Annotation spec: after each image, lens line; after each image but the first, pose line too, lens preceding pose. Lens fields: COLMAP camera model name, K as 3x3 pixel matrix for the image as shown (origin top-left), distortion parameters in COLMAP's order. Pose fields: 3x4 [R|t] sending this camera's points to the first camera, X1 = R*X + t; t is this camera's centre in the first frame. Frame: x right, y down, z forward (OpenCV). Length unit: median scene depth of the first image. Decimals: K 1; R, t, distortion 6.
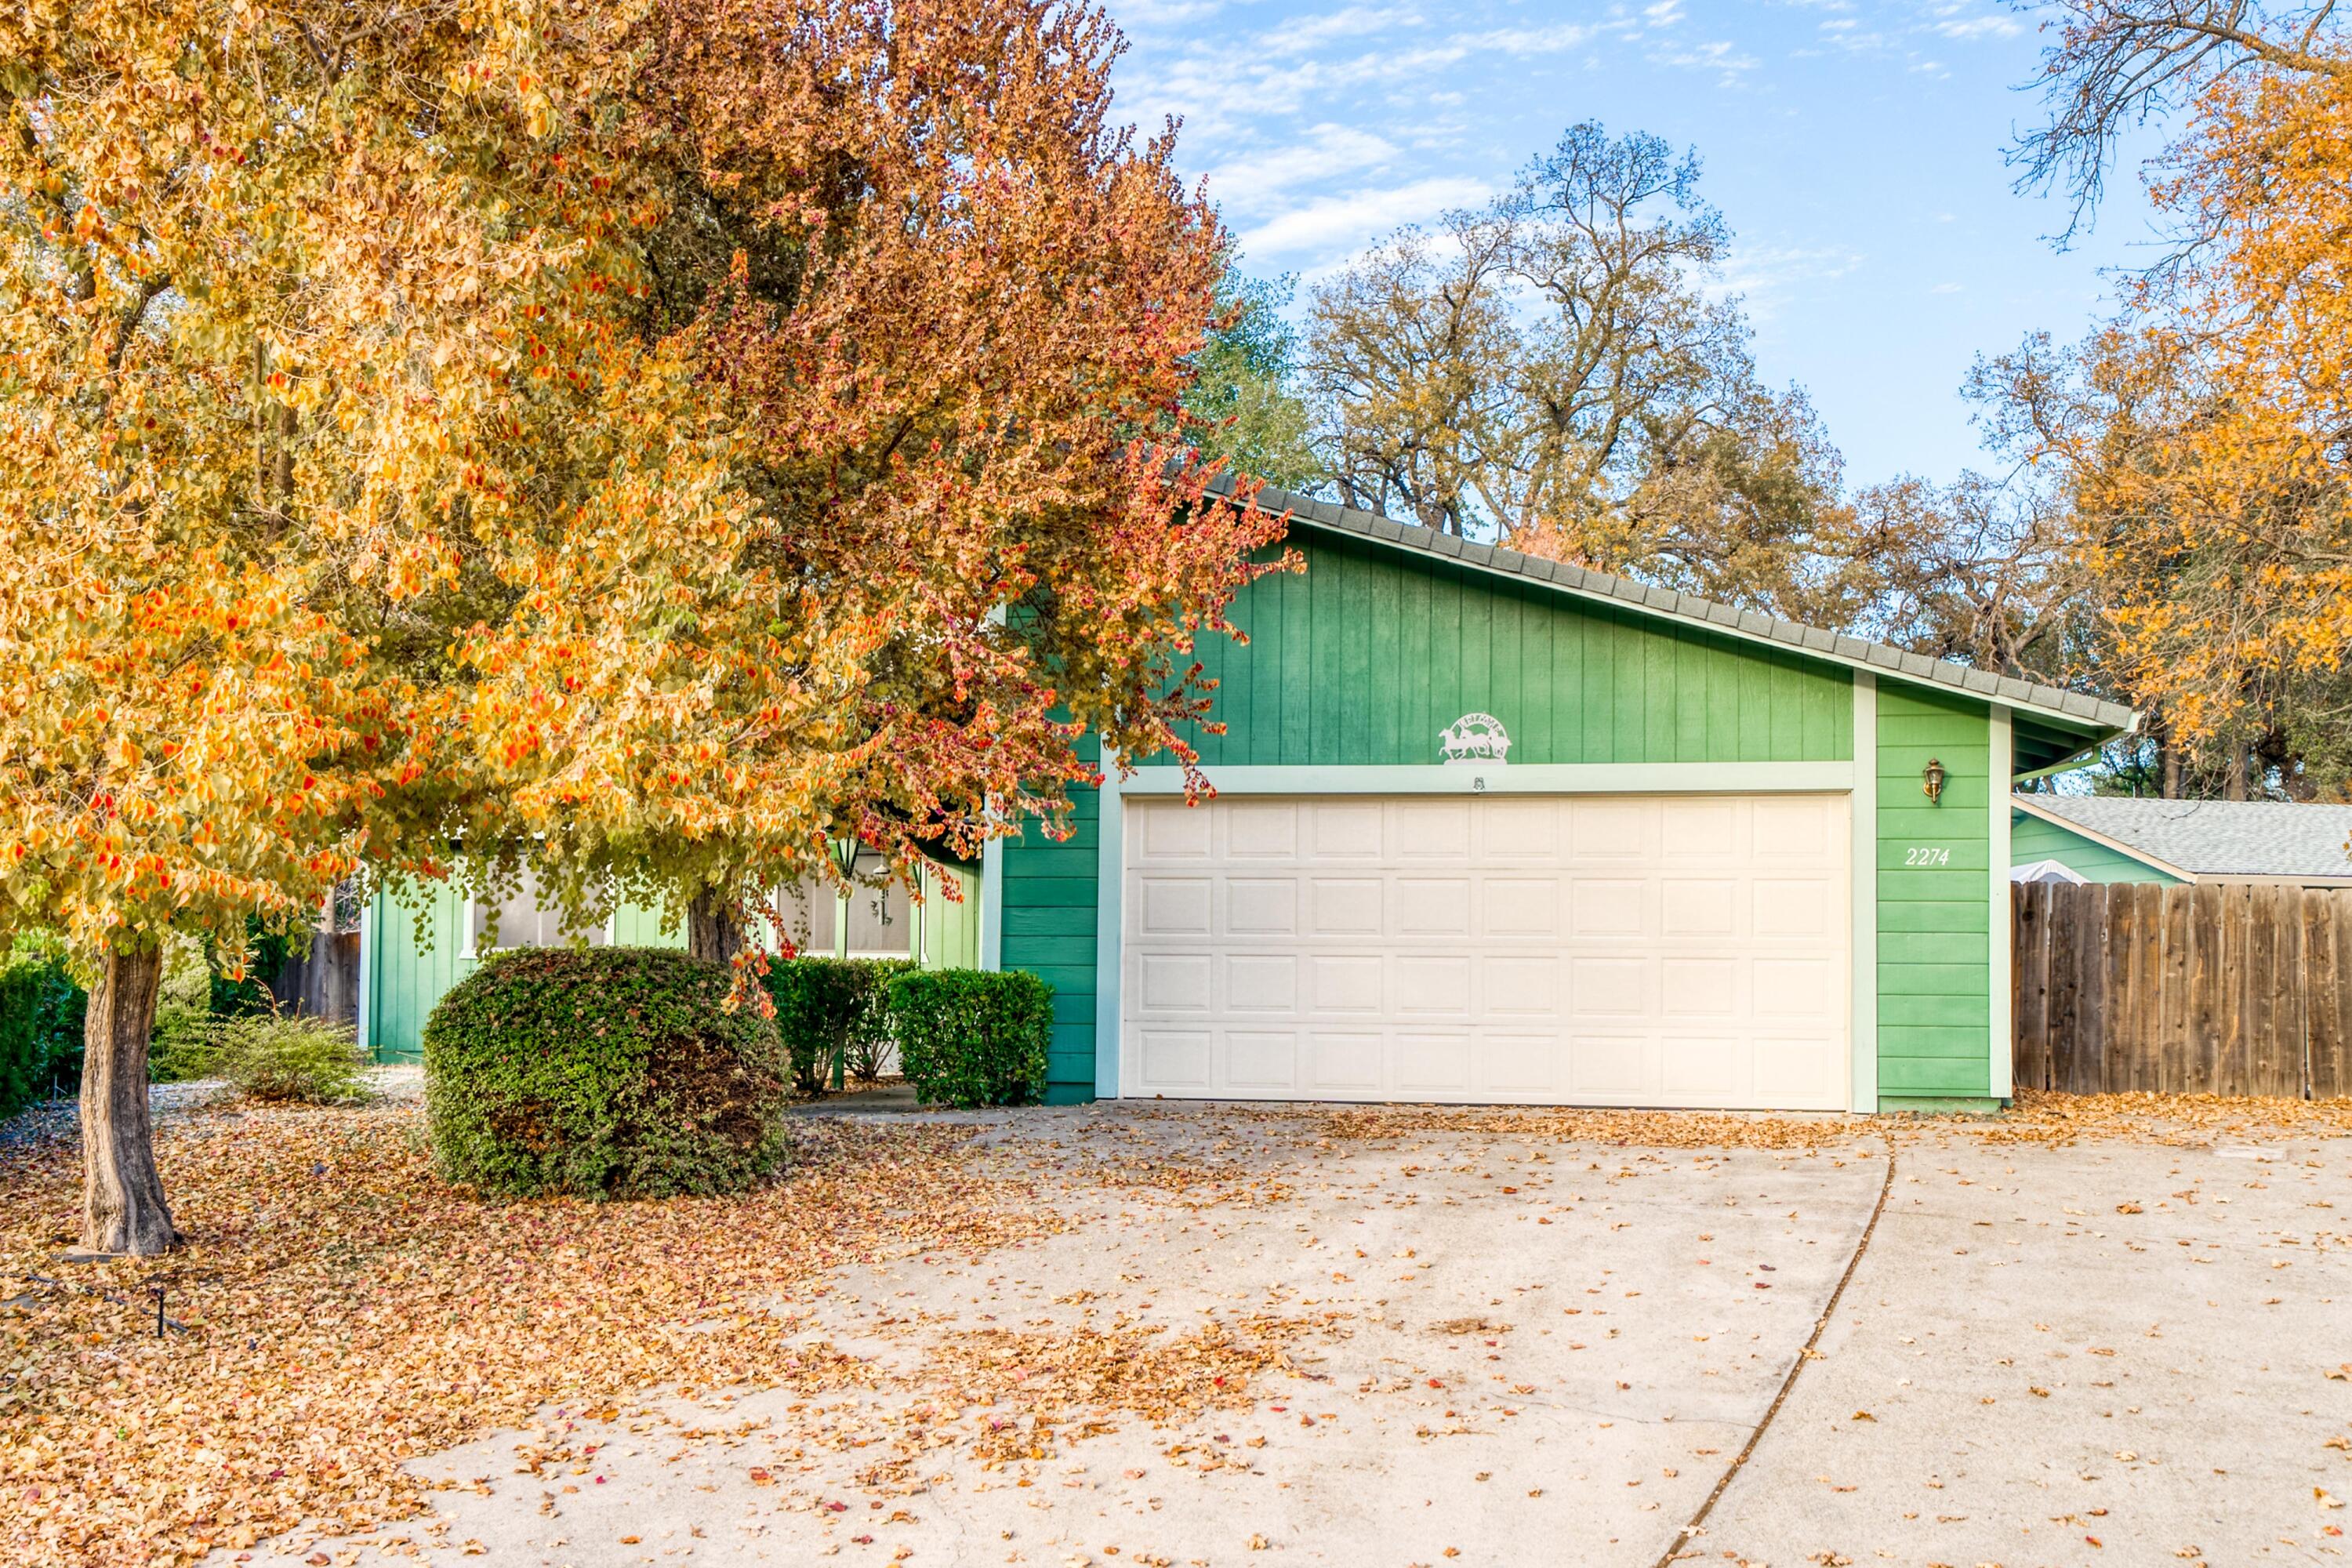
lens RADIAL K [[1448.2, 0, 1173.6], [0, 1448.2, 741.0], [0, 0, 1]] dist [0.000605, 0.000443]
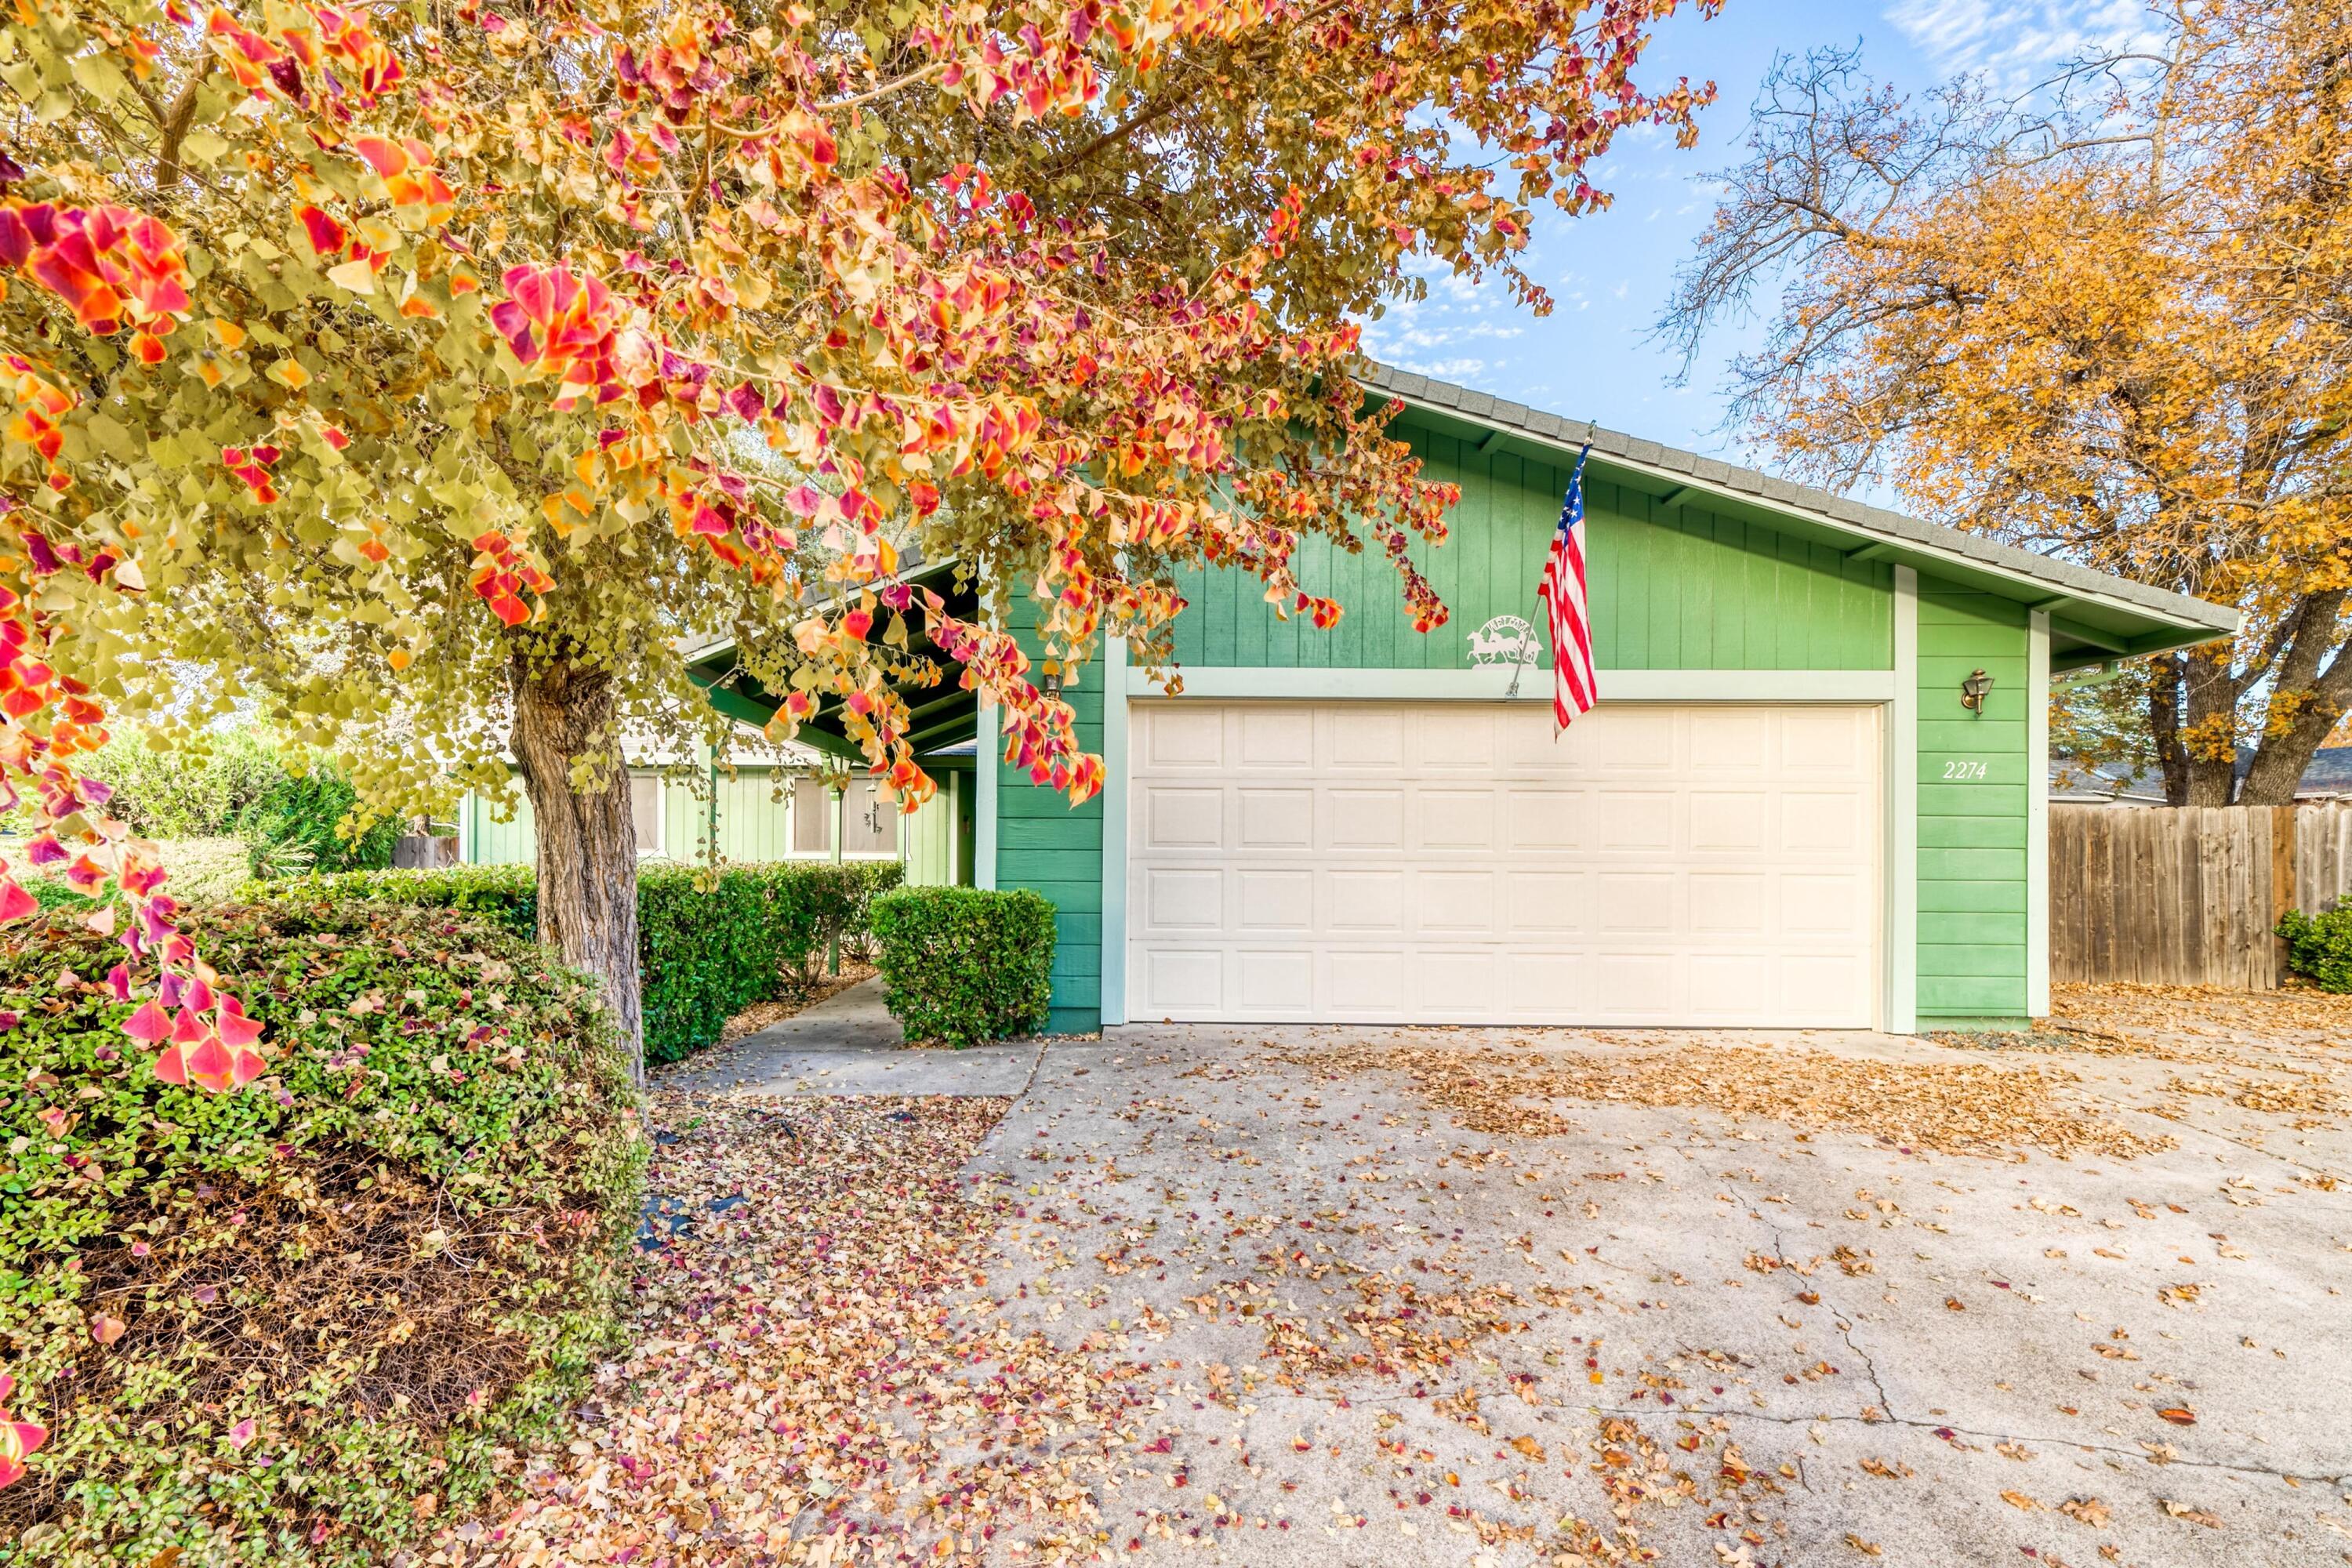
lens RADIAL K [[983.9, 0, 1158.1], [0, 983.9, 786.7], [0, 0, 1]] dist [0.000774, 0.000267]
pose [[0.996731, 0.006601, 0.080523, -0.068957], [-0.013025, 0.996748, 0.079520, 0.045111], [-0.079736, -0.080309, 0.993576, 0.385419]]
